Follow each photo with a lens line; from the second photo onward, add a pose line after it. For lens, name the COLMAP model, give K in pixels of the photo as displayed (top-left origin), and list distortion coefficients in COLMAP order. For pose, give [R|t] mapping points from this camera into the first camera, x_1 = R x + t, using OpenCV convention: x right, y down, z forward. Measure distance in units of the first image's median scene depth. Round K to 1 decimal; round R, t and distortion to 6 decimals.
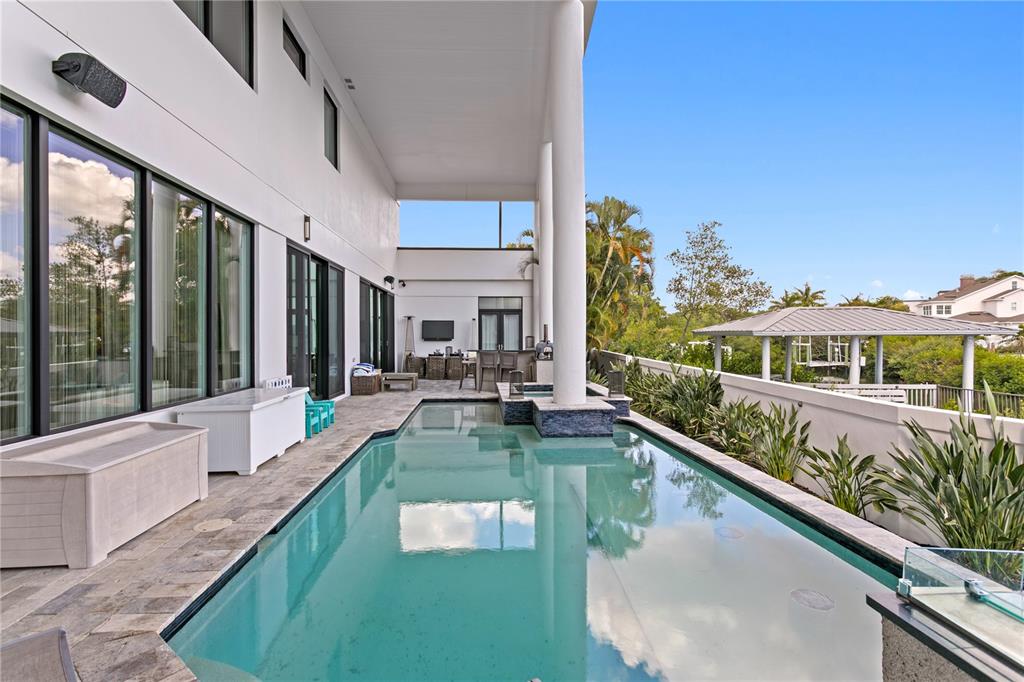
lens RADIAL K [[485.5, 0, 506.0], [0, 485.5, 337.8], [0, 0, 1]] dist [0.007984, 0.000851]
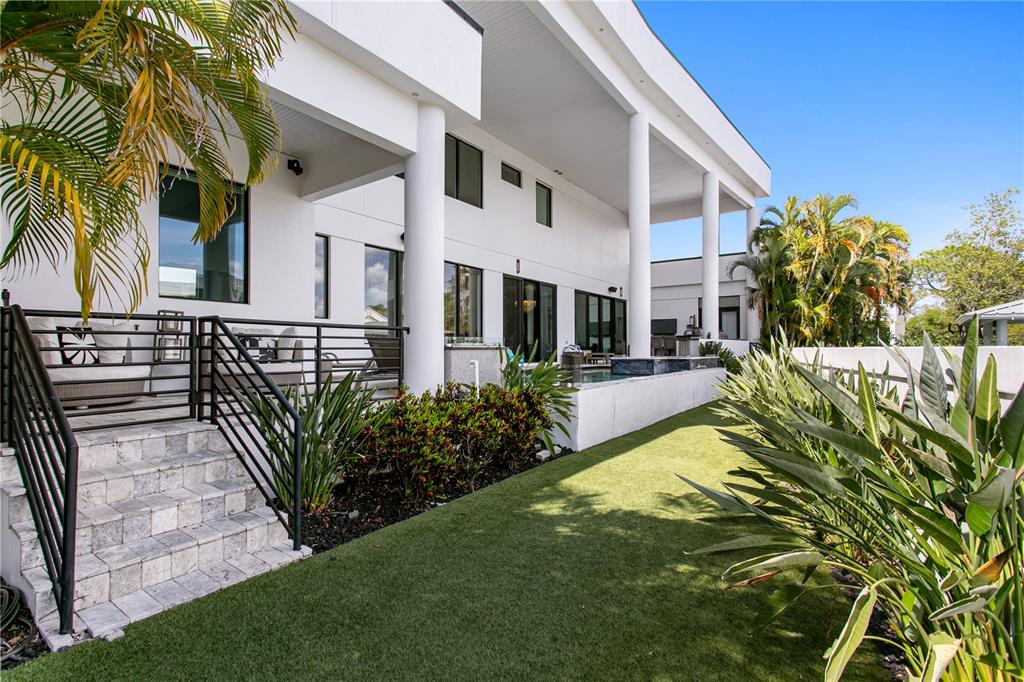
lens RADIAL K [[485.5, 0, 506.5], [0, 485.5, 336.6], [0, 0, 1]] dist [0.007984, 0.000851]
pose [[0.781447, -0.016598, -0.623750, 0.523930], [-0.001265, 0.999602, -0.028184, 0.071909], [0.623970, 0.022814, 0.781115, -0.355459]]
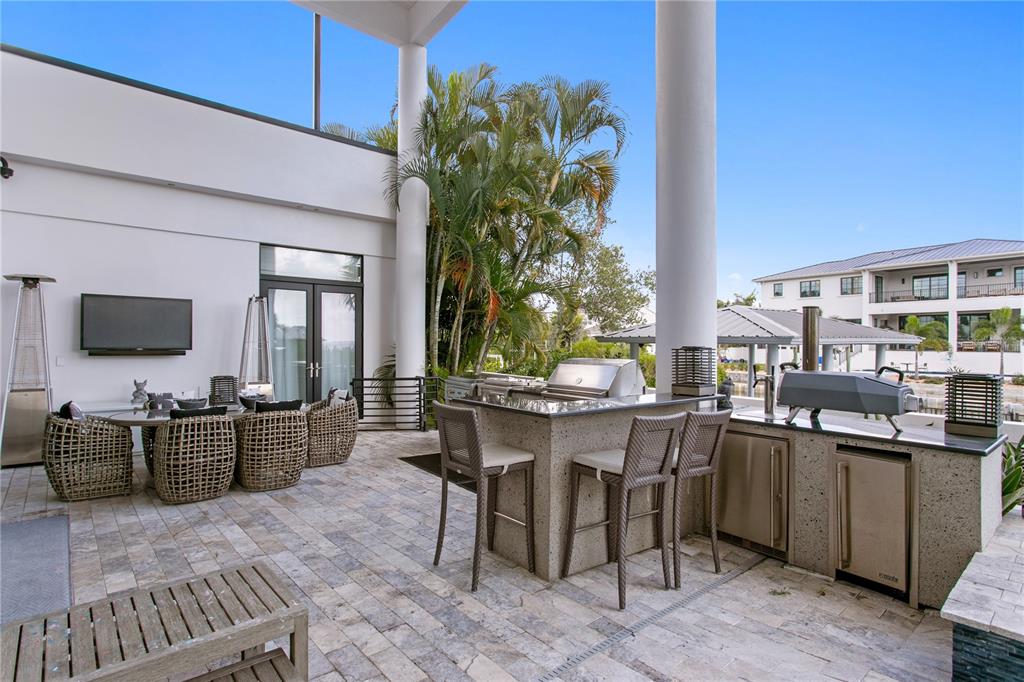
lens RADIAL K [[527.8, 0, 511.5], [0, 527.8, 338.9], [0, 0, 1]] dist [0.001160, -0.000526]
pose [[0.793088, 0.000865, 0.609107, -0.258675], [0.002351, 0.999987, -0.004481, -0.004700], [-0.609103, 0.004986, 0.793075, 0.887274]]
